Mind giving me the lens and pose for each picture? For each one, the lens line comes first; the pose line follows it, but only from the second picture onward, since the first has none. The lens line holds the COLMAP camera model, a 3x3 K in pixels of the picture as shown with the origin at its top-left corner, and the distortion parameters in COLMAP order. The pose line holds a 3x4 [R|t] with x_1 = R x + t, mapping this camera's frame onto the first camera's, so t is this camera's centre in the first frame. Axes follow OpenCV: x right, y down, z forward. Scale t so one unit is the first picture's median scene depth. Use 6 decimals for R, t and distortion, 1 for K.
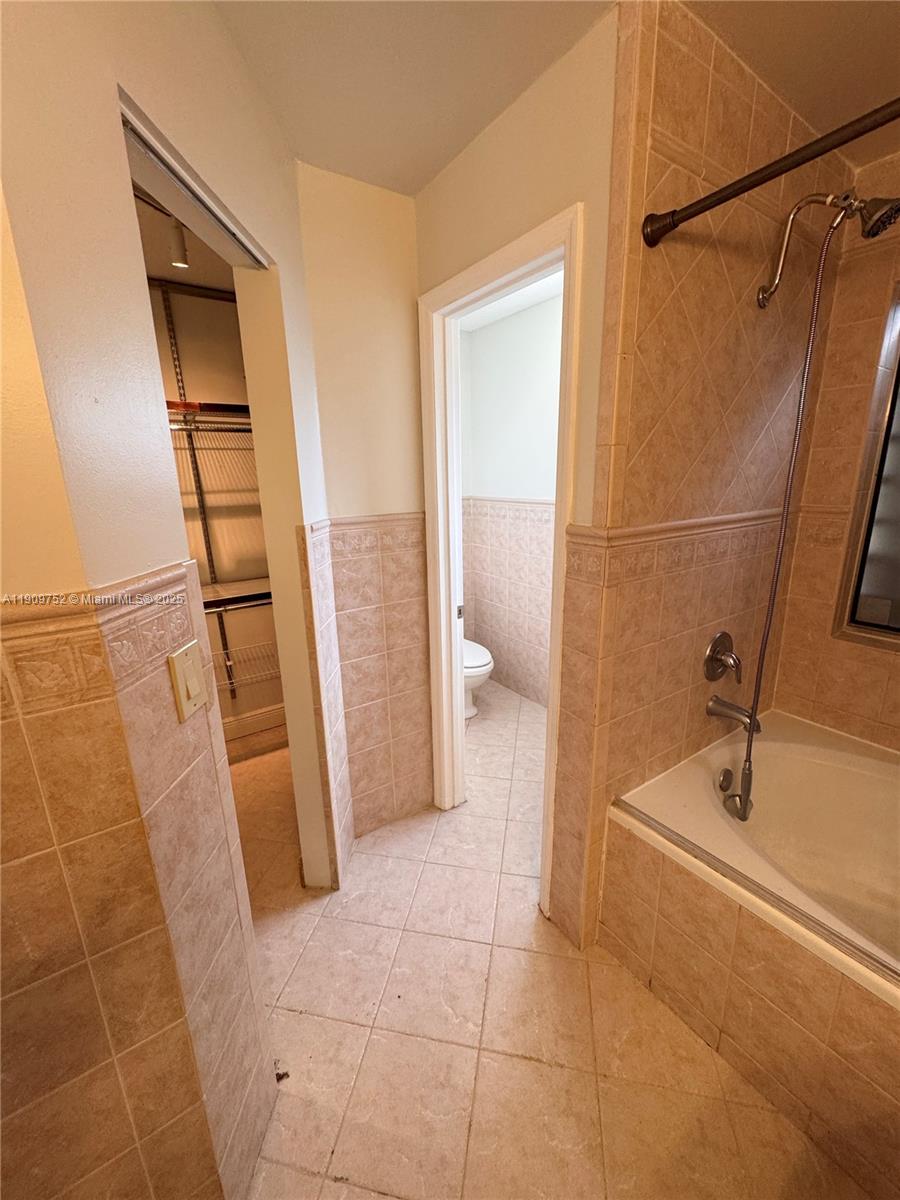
lens RADIAL K [[481.9, 0, 452.0], [0, 481.9, 596.4], [0, 0, 1]] dist [0.000044, -0.000176]
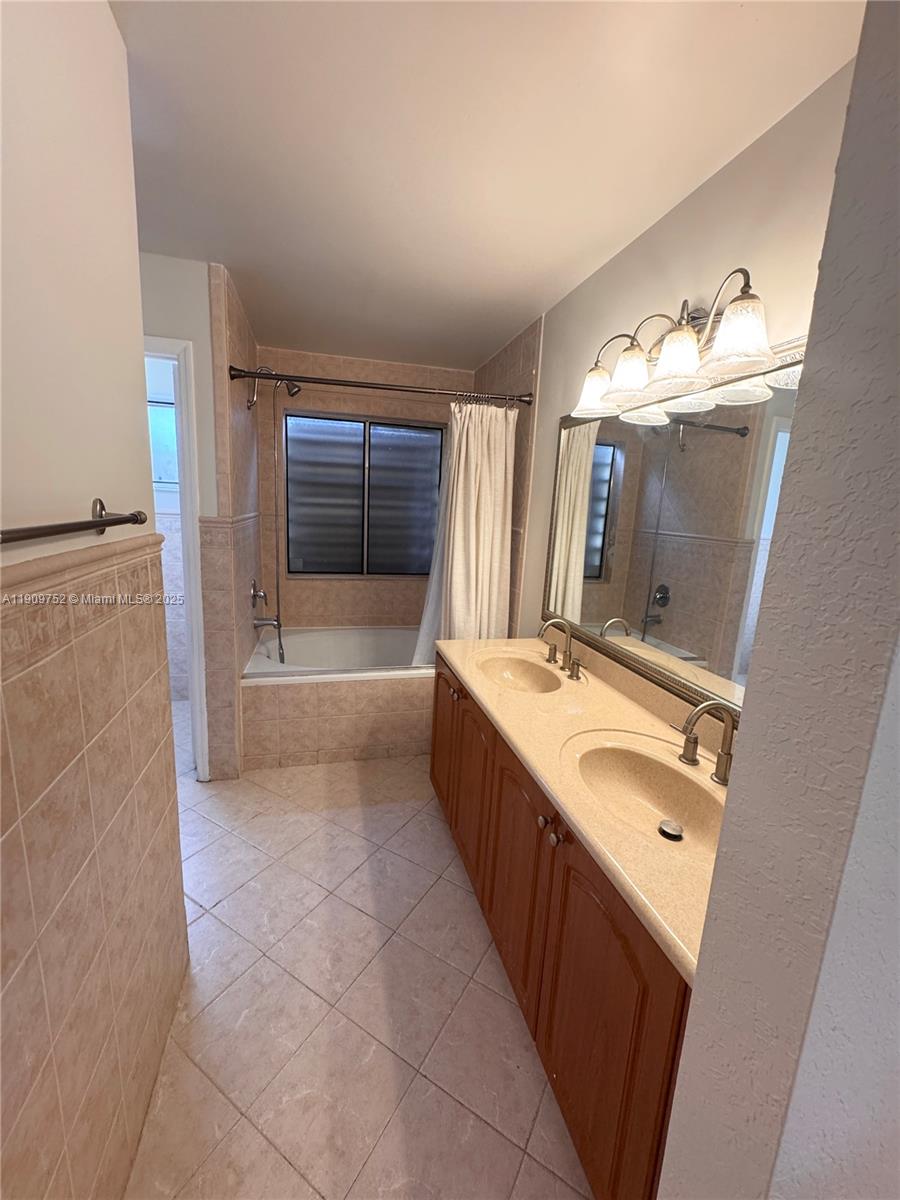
lens RADIAL K [[481.9, 0, 452.0], [0, 481.9, 596.4], [0, 0, 1]] dist [0.000044, -0.000176]
pose [[0.336280, -0.140897, 0.931163, -1.081256], [0.177754, 0.980469, 0.084164, 0.143932], [-0.924835, 0.137216, 0.354757, -0.388682]]
